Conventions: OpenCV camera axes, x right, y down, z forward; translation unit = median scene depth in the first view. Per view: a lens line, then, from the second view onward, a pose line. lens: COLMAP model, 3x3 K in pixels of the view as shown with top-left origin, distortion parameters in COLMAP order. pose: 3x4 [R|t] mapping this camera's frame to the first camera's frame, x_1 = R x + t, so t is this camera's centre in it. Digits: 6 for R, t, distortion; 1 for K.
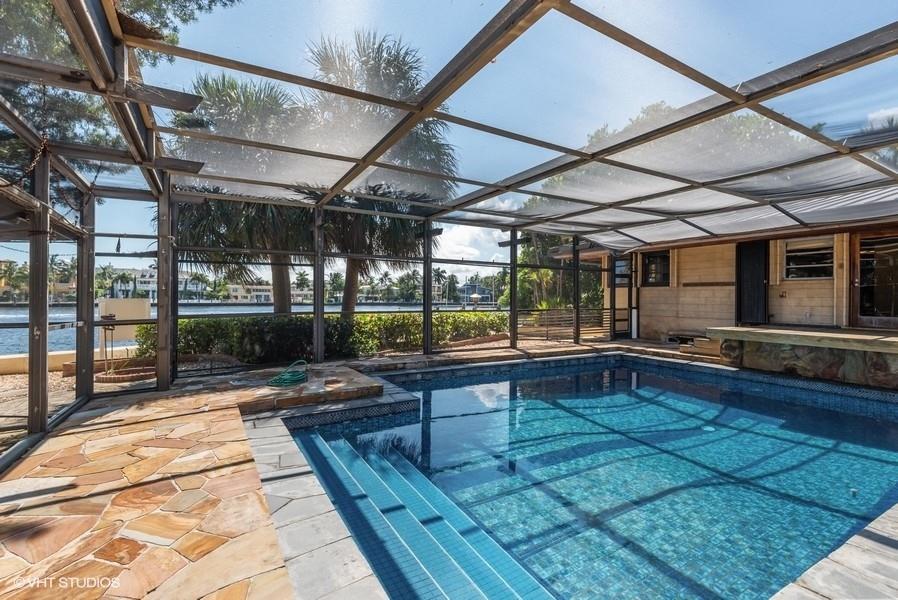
lens RADIAL K [[405.7, 0, 440.1], [0, 405.7, 297.4], [0, 0, 1]] dist [0.002293, 0.000176]
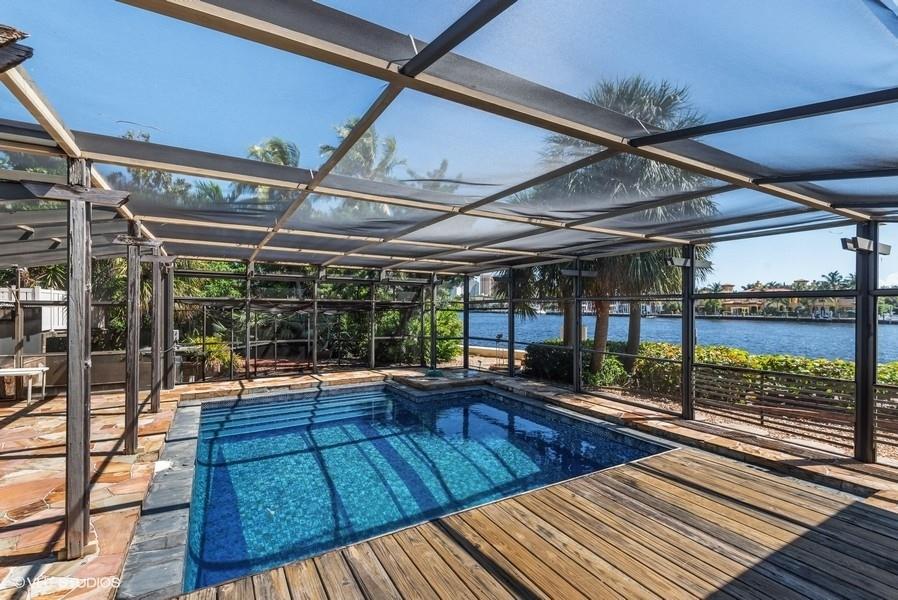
lens RADIAL K [[405.7, 0, 442.2], [0, 405.7, 303.4], [0, 0, 1]] dist [0.002293, 0.000176]
pose [[-0.096146, -0.005468, -0.995352, 1.747545], [-0.007974, 0.999957, -0.004723, -0.129980], [0.995335, 0.007483, -0.096185, 1.366540]]
